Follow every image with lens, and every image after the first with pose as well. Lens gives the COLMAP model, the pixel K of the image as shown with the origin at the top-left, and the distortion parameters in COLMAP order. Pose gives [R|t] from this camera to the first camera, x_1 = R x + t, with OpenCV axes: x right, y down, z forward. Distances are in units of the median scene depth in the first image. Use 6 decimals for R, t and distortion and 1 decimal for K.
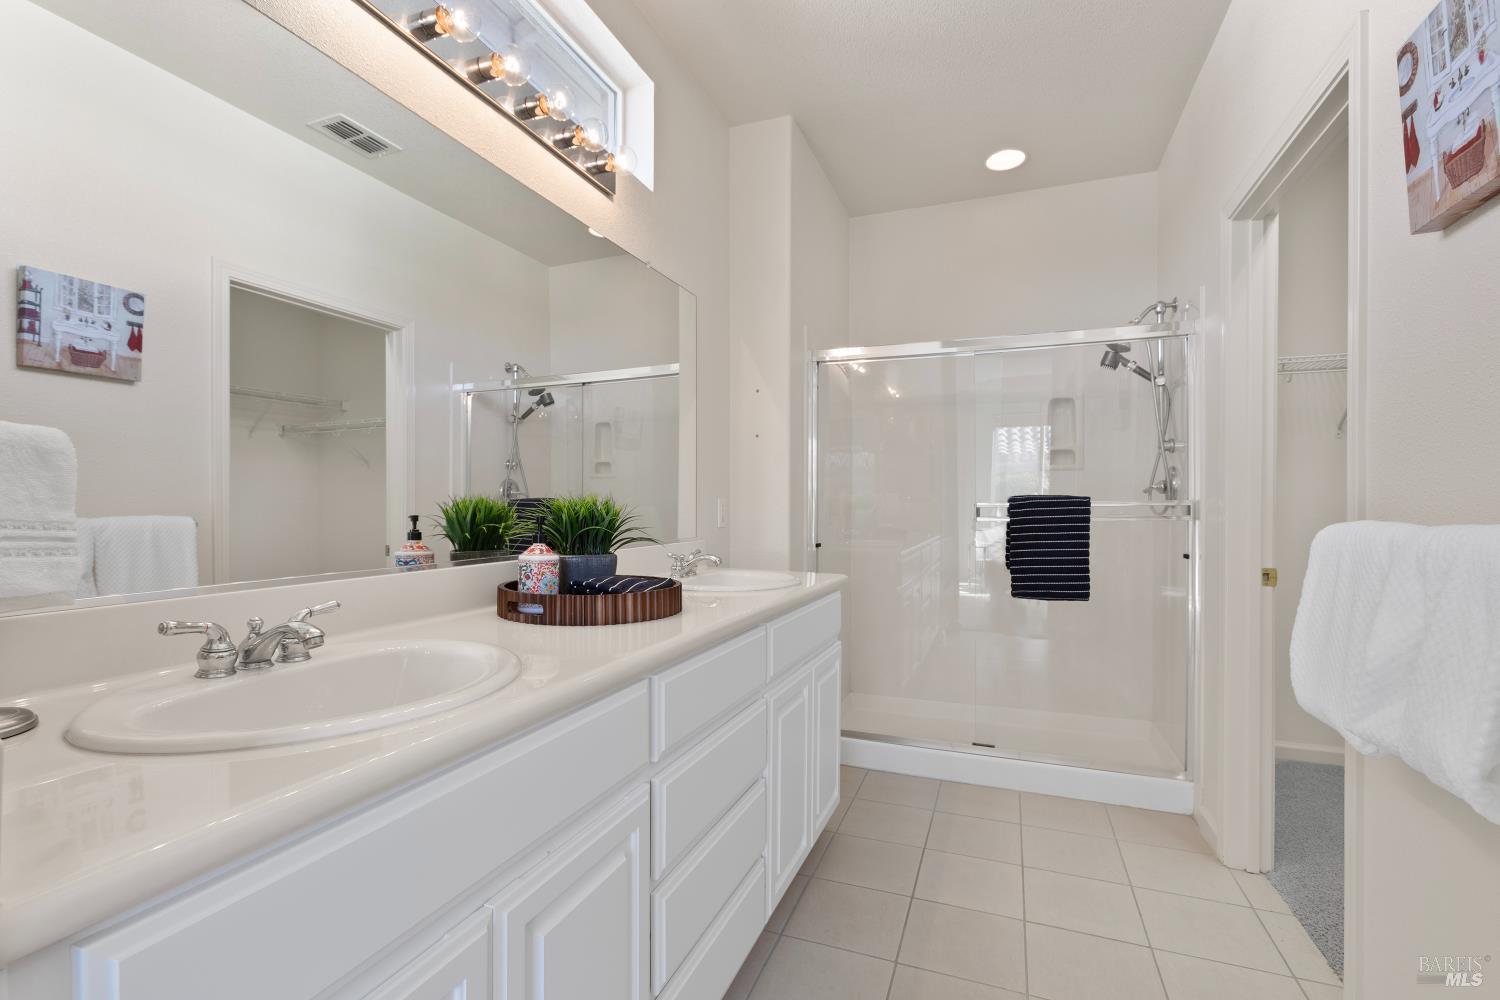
lens RADIAL K [[679.2, 0, 747.8], [0, 679.2, 507.7], [0, 0, 1]] dist [-0.008148, 0.007378]
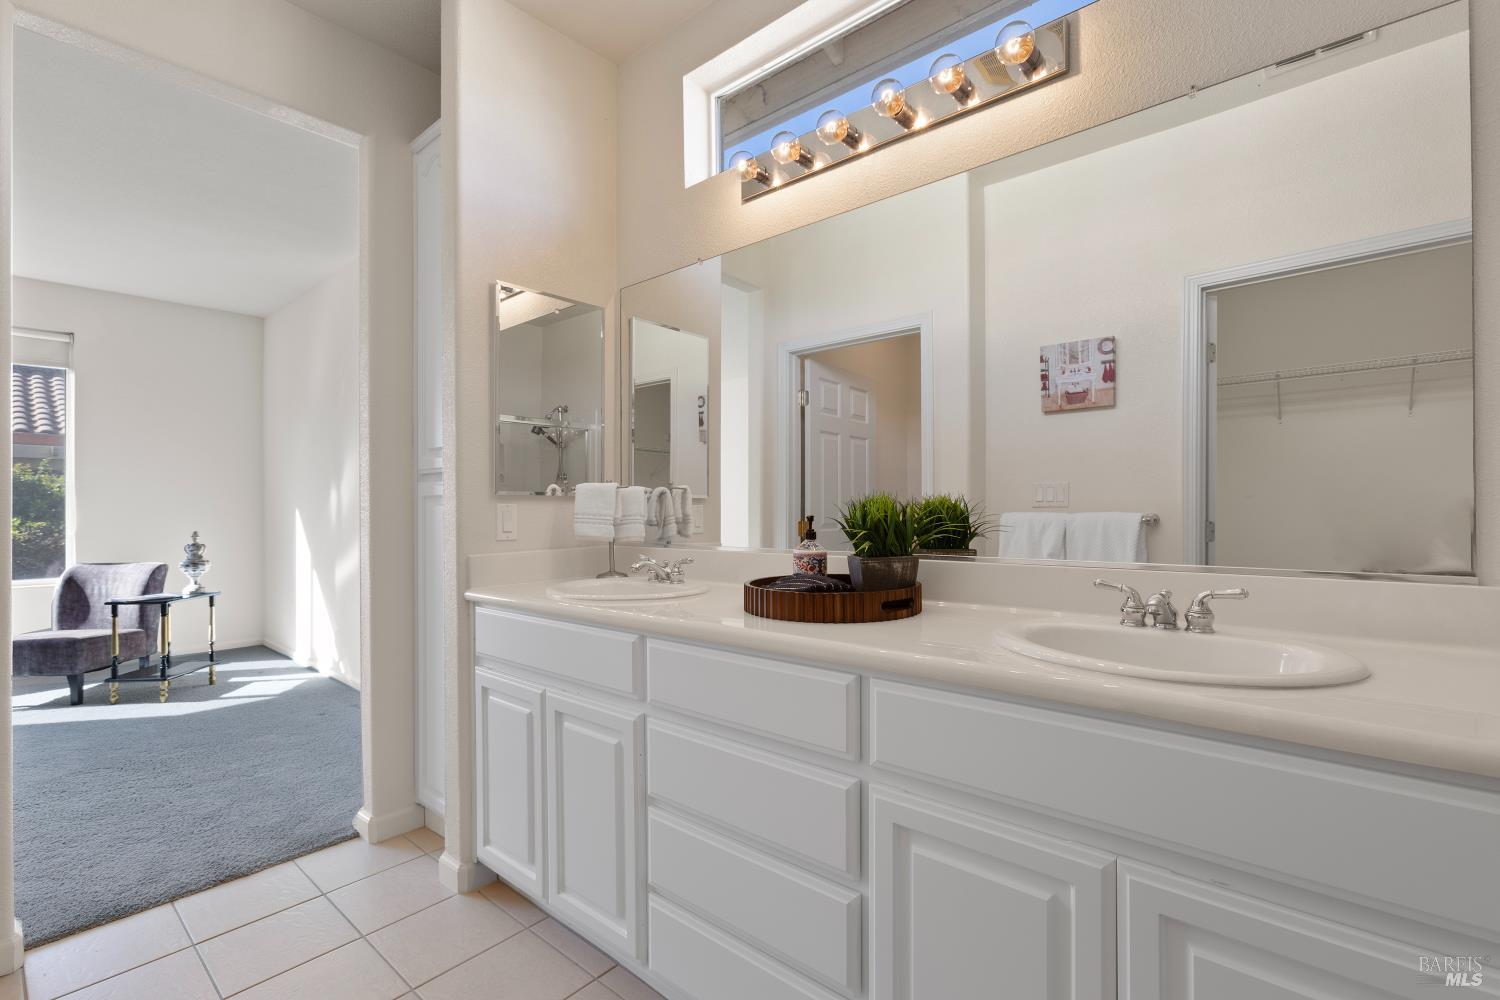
lens RADIAL K [[679.2, 0, 742.5], [0, 679.2, 504.9], [0, 0, 1]] dist [-0.008148, 0.007378]
pose [[-0.347520, 0.009580, -0.937624, 0.564798], [0.009786, 0.999930, 0.006590, -0.016610], [0.937622, -0.006885, -0.347589, 0.841379]]
